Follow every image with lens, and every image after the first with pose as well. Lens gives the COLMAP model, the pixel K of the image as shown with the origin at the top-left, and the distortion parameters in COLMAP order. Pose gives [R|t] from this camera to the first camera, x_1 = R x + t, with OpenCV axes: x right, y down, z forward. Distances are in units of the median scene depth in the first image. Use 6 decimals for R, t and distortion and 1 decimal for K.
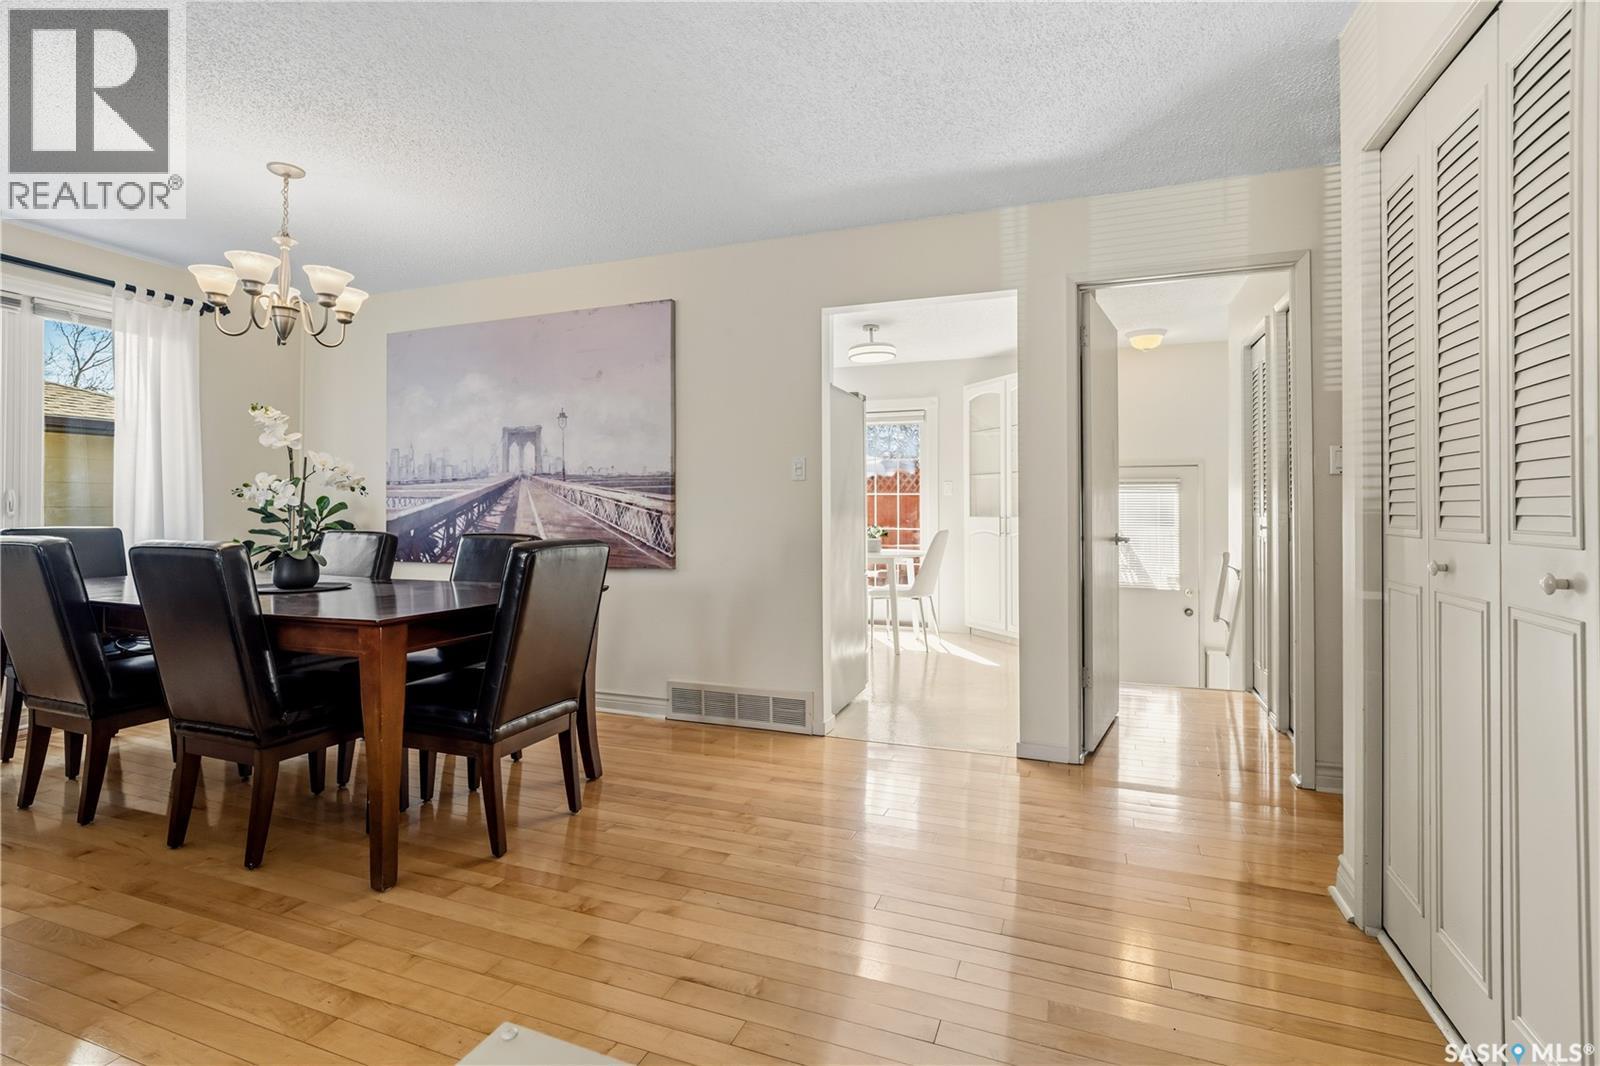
lens RADIAL K [[755.2, 0, 802.2], [0, 755.2, 504.8], [0, 0, 1]] dist [-0.022394, 0.010224]
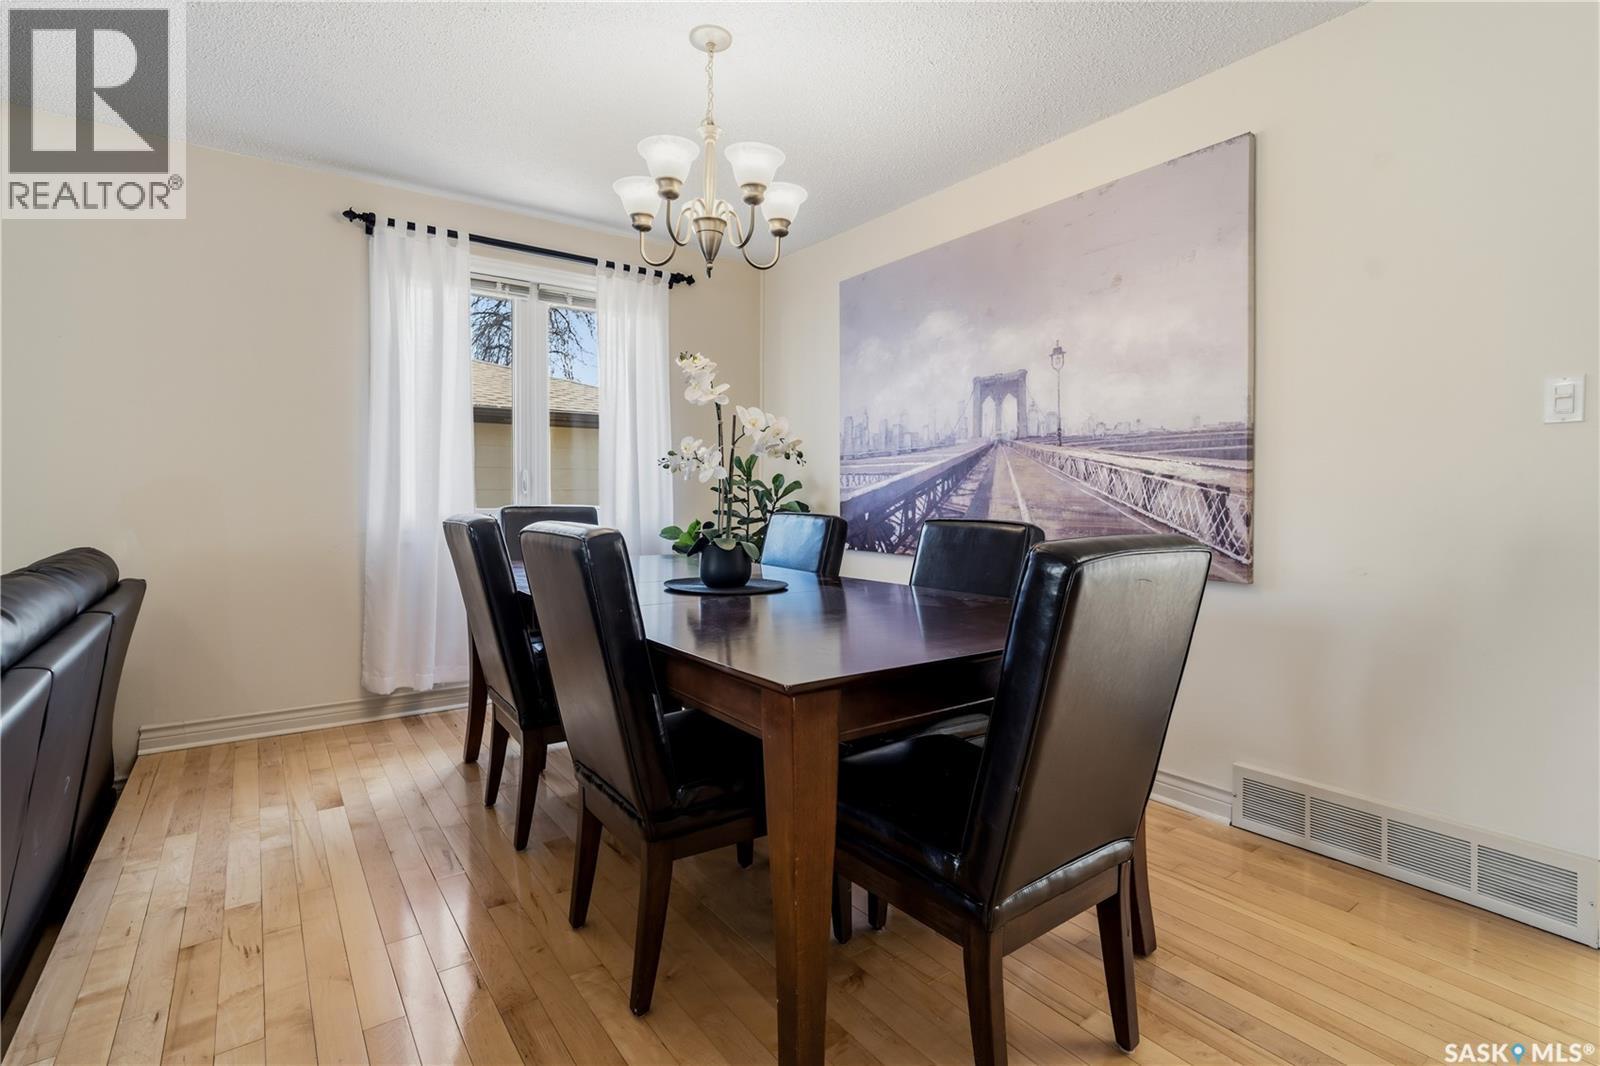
lens RADIAL K [[755.2, 0, 802.2], [0, 755.2, 504.8], [0, 0, 1]] dist [-0.022394, 0.010224]
pose [[0.839432, 0.008282, -0.543401, -0.142190], [0.002636, 0.999810, 0.019310, 0.009319], [0.543458, -0.017642, 0.839251, 0.295628]]
